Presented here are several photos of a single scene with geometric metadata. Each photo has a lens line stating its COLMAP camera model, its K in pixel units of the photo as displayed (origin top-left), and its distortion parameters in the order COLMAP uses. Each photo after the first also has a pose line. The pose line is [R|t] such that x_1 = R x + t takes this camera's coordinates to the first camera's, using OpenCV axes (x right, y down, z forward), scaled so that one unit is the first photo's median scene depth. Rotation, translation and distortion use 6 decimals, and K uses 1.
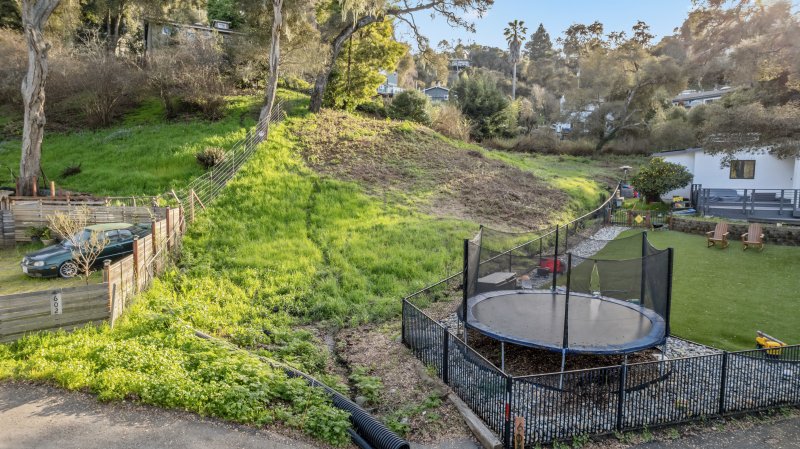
lens RADIAL K [[521.0, 0, 400.0], [0, 521.0, 224.5], [0, 0, 1]] dist [-0.075464, 0.077947]
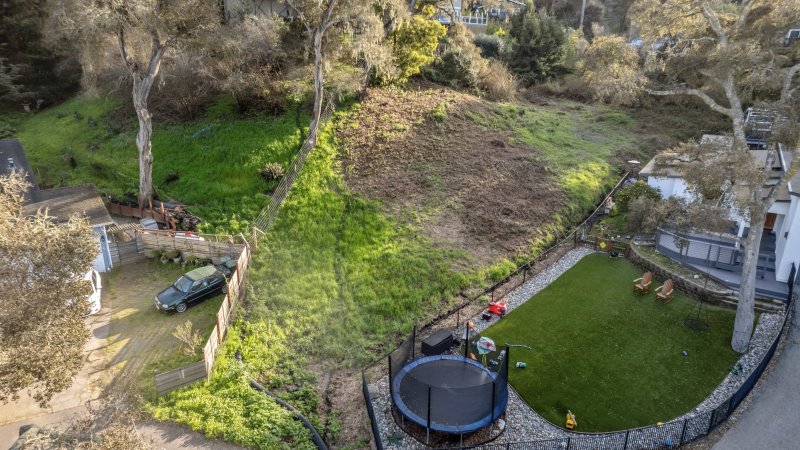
lens RADIAL K [[521.0, 0, 400.0], [0, 521.0, 225.0], [0, 0, 1]] dist [-0.075464, 0.077947]
pose [[0.987630, 0.046864, -0.149632, 0.169625], [-0.010385, 0.971745, 0.235805, -0.342942], [0.156455, -0.231334, 0.960212, -0.251679]]
